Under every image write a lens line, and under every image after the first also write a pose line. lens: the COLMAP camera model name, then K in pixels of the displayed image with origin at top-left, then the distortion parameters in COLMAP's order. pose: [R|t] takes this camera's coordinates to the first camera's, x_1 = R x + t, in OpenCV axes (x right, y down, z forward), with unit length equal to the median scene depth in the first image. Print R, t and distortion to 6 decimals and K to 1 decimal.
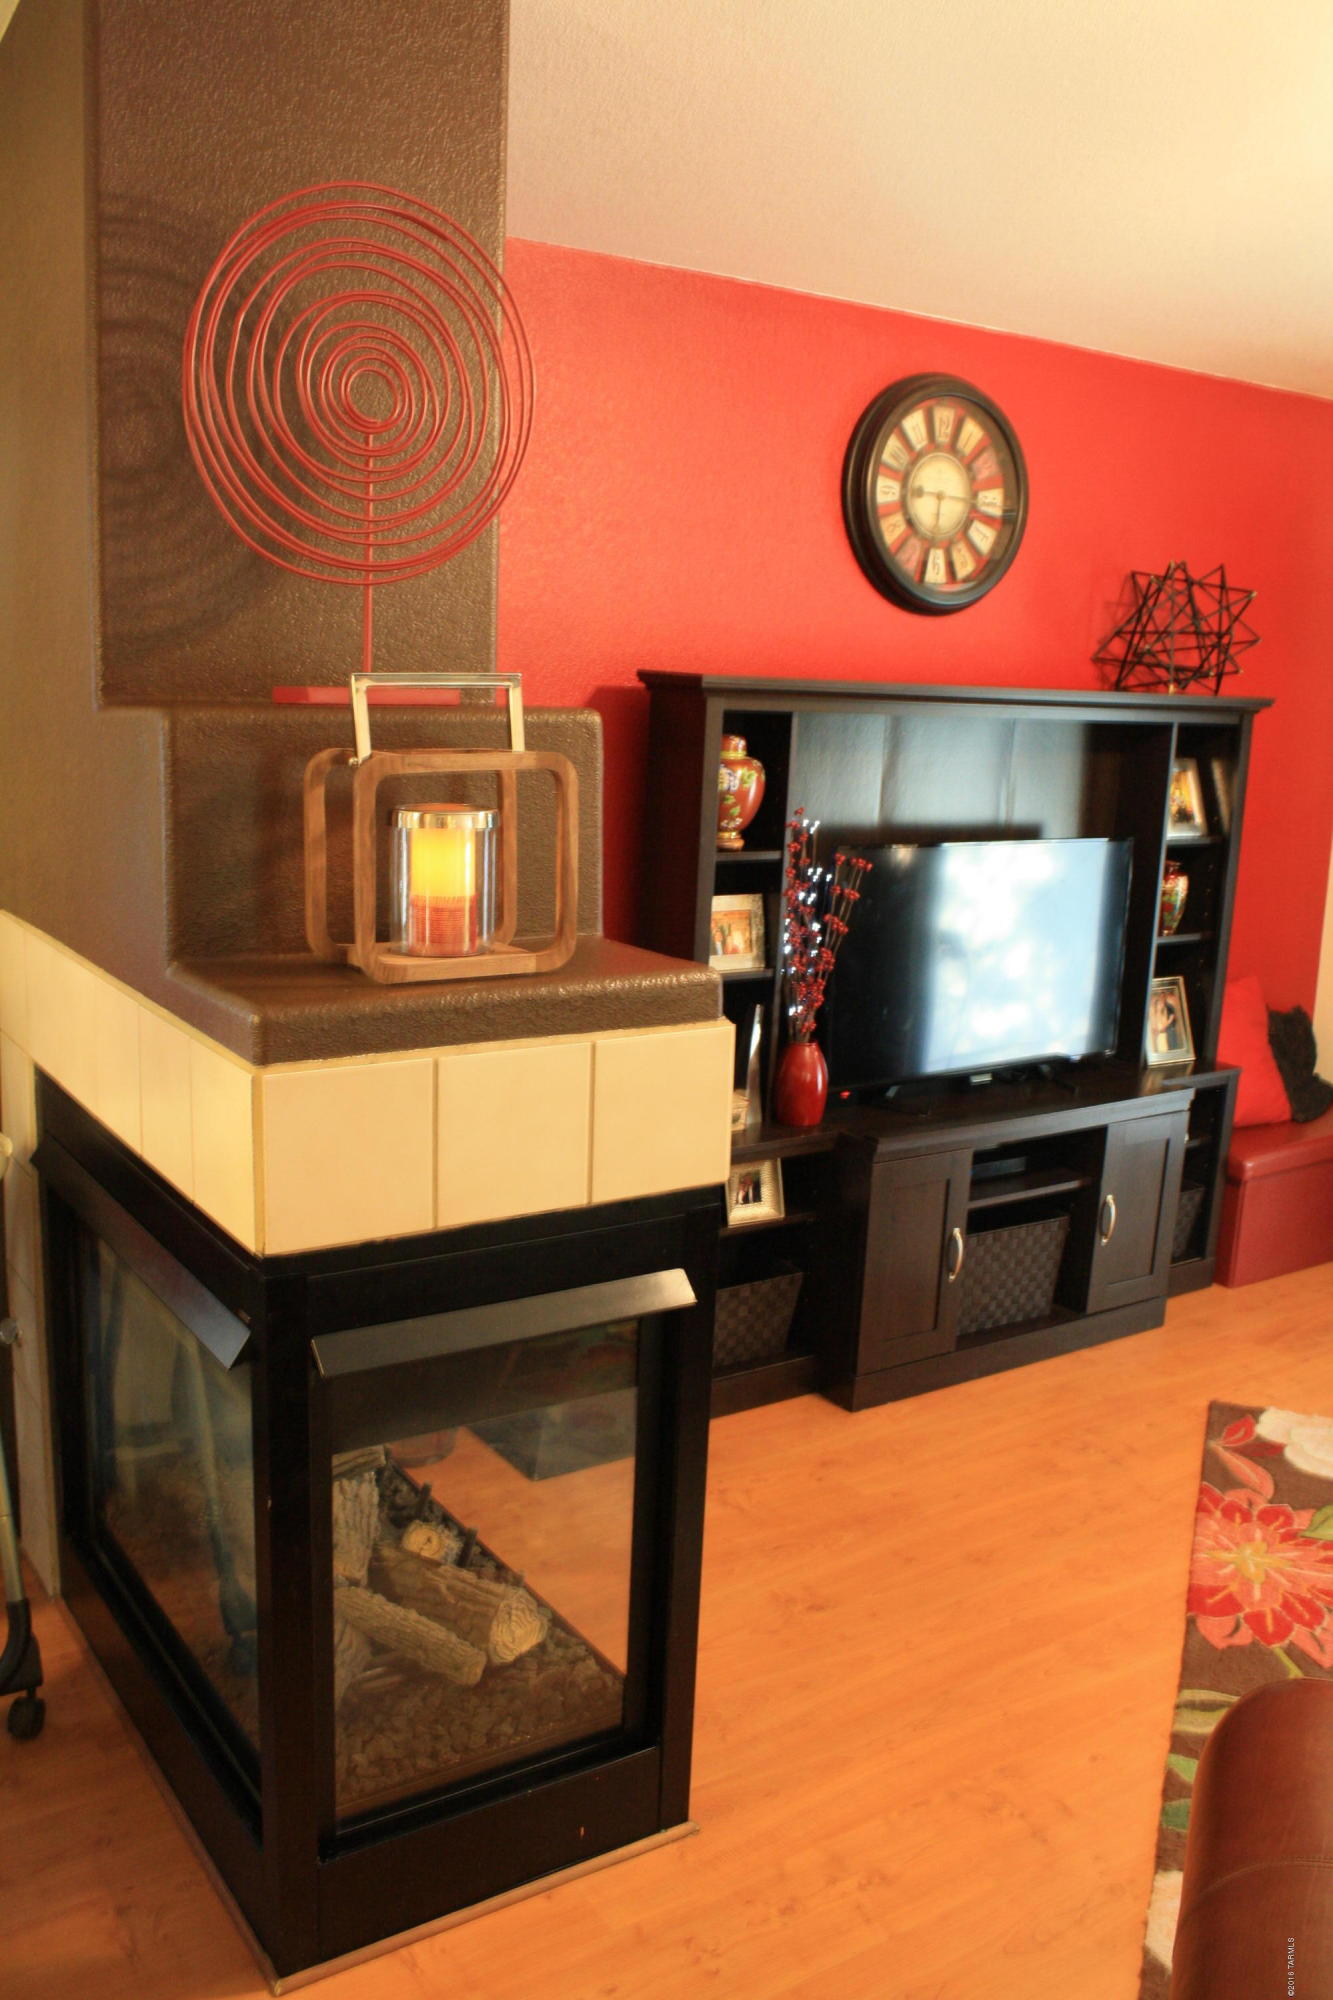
lens RADIAL K [[1701.0, 0, 654.5], [0, 1701.0, 987.3], [0, 0, 1]] dist [-0.154782, 0.122205]
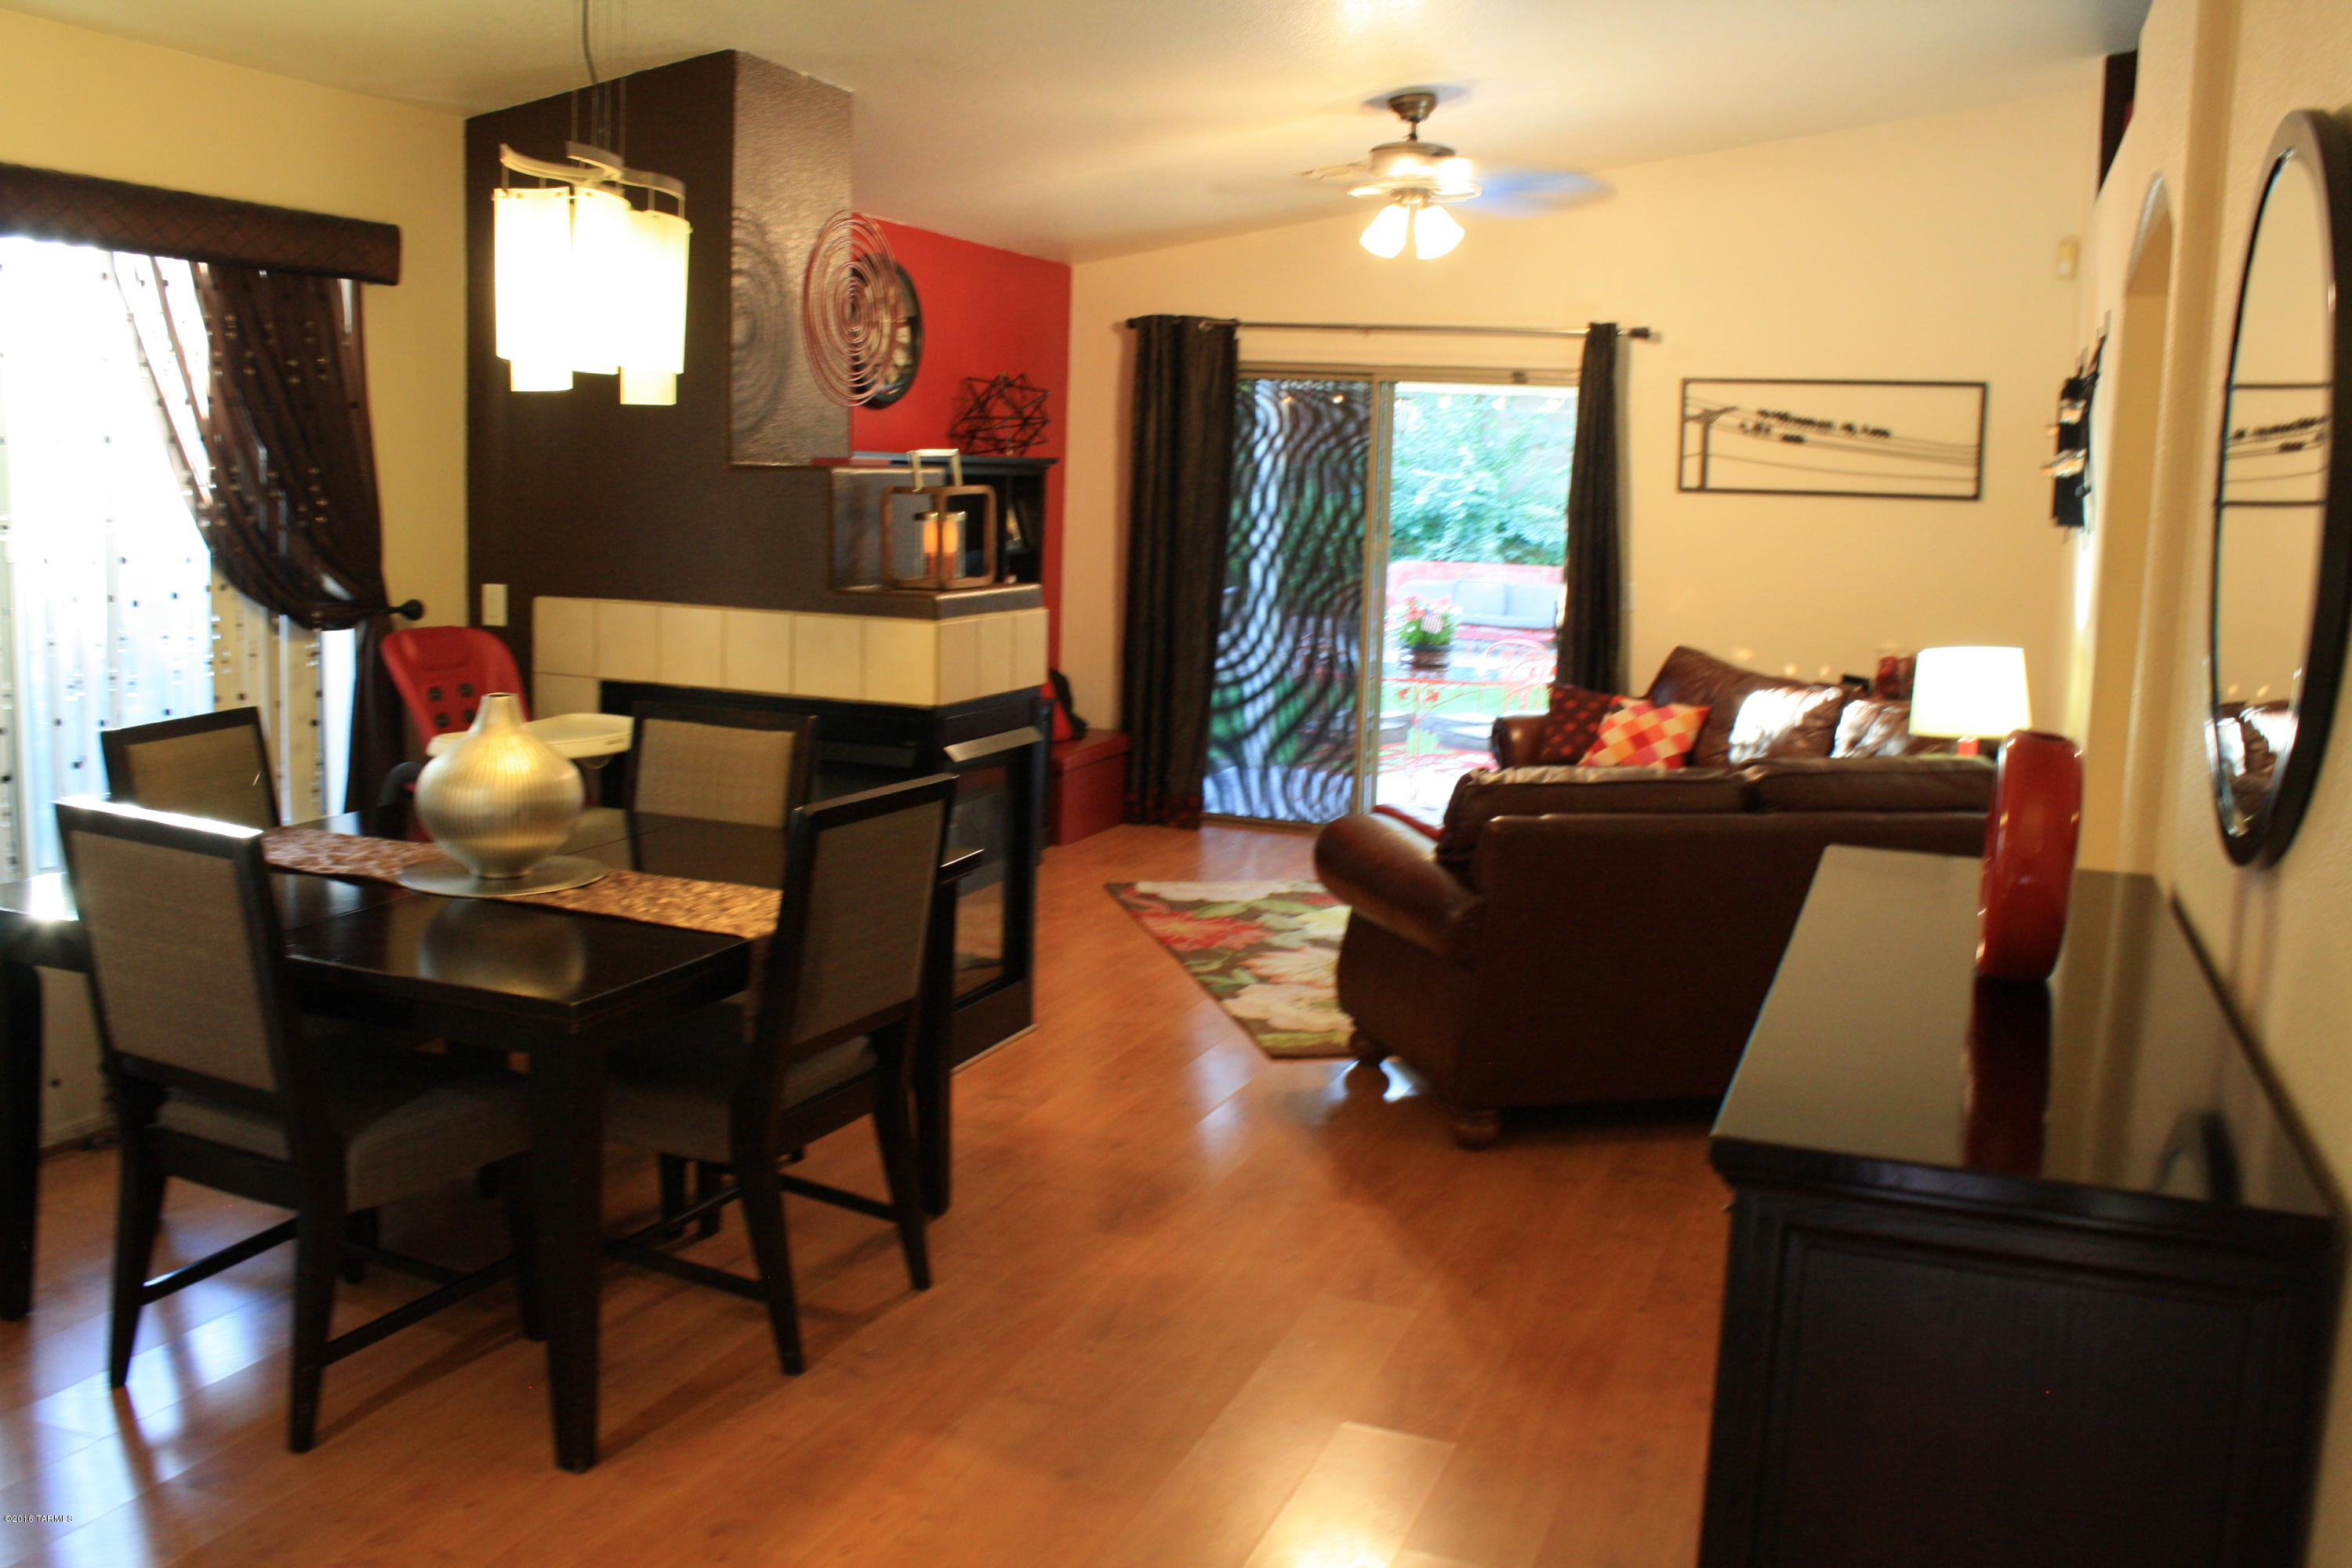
lens RADIAL K [[2000.4, 0, 1128.1], [0, 2000.4, 749.0], [0, 0, 1]] dist [-0.154782, 0.122205]
pose [[0.825474, -0.091726, 0.556937, -0.742475], [0.108488, 0.994093, 0.002927, 0.116482], [-0.553916, 0.058005, 0.830550, -0.669221]]
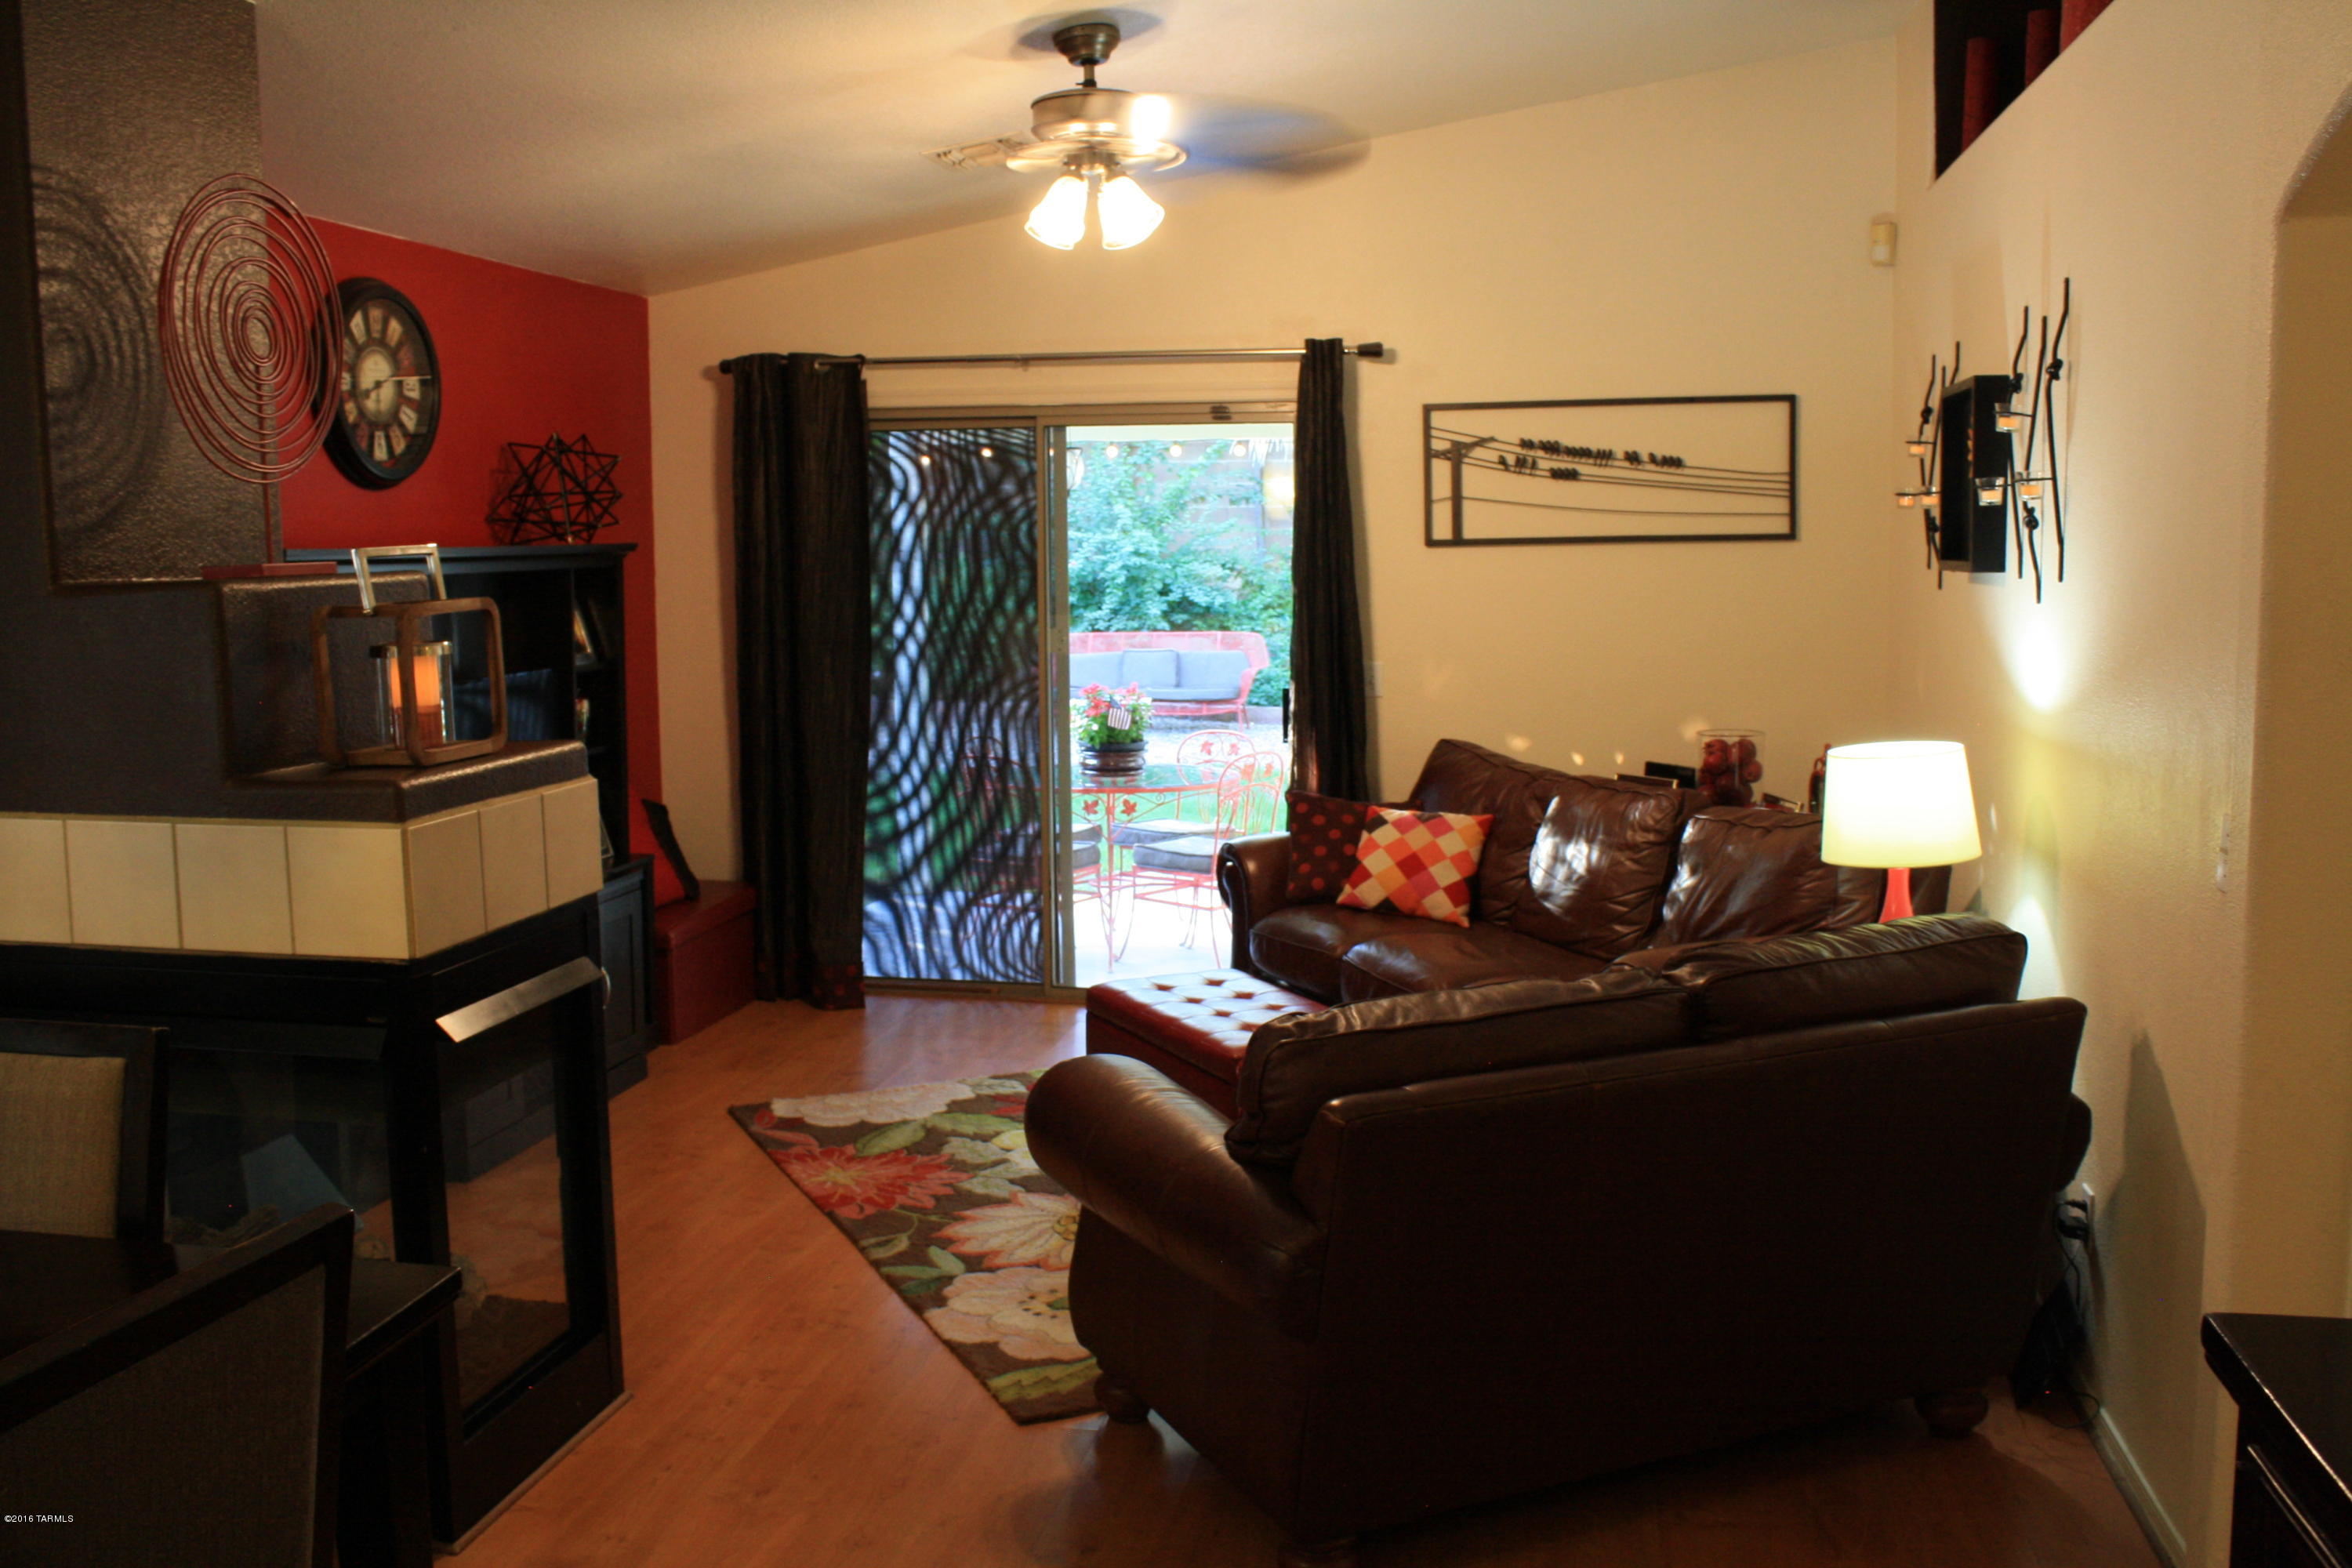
lens RADIAL K [[2000.4, 0, 1128.1], [0, 2000.4, 749.0], [0, 0, 1]] dist [-0.154782, 0.122205]
pose [[0.708777, -0.121472, 0.694895, -0.445821], [0.173259, 0.984866, -0.004560, 0.047352], [-0.683824, 0.123629, 0.719097, -0.287916]]
